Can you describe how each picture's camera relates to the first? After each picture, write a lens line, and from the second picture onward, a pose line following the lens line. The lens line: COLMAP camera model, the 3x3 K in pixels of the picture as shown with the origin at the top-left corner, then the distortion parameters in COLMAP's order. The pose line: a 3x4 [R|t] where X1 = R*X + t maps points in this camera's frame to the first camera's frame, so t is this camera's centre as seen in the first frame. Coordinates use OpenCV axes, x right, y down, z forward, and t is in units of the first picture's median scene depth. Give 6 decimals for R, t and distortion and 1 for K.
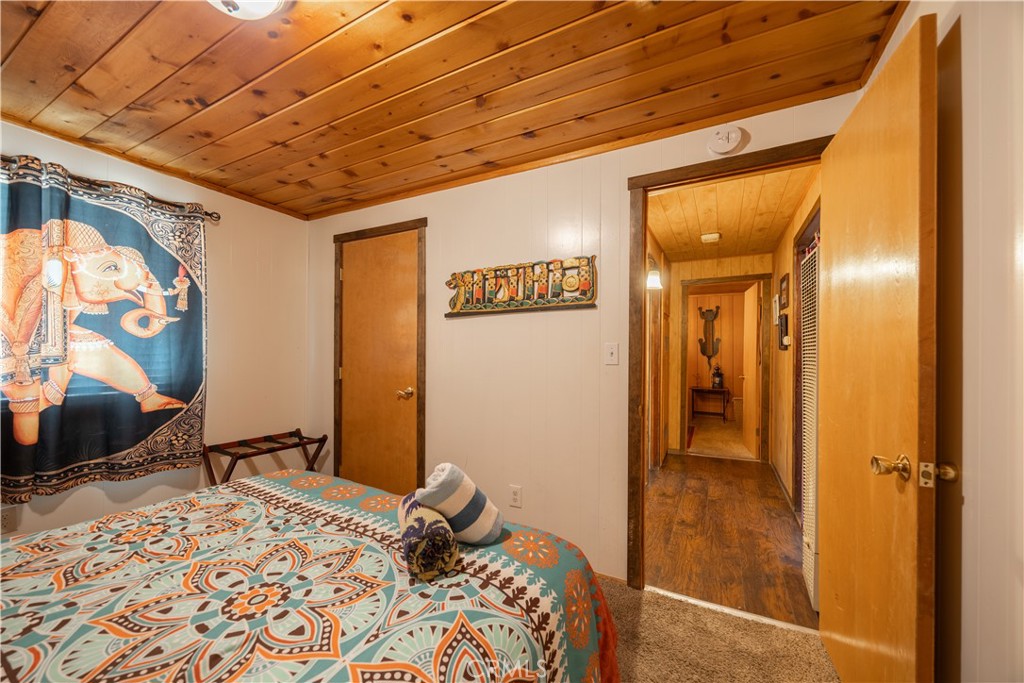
lens RADIAL K [[392.9, 0, 510.2], [0, 392.9, 352.4], [0, 0, 1]] dist [0.001218, 0.000052]
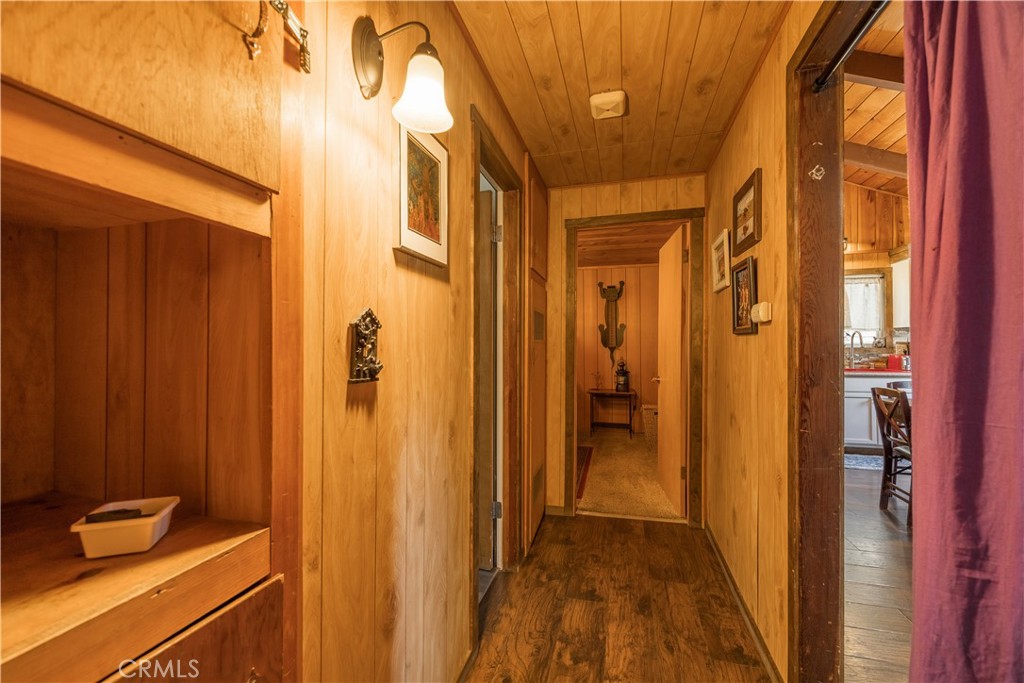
lens RADIAL K [[441.6, 0, 512.0], [0, 441.6, 341.5], [0, 0, 1]] dist [-0.001149, -0.000077]
pose [[0.970939, -0.001954, 0.239319, 0.202198], [0.003749, 0.999968, -0.007047, 0.003957], [-0.239298, 0.007739, 0.970915, 0.384482]]
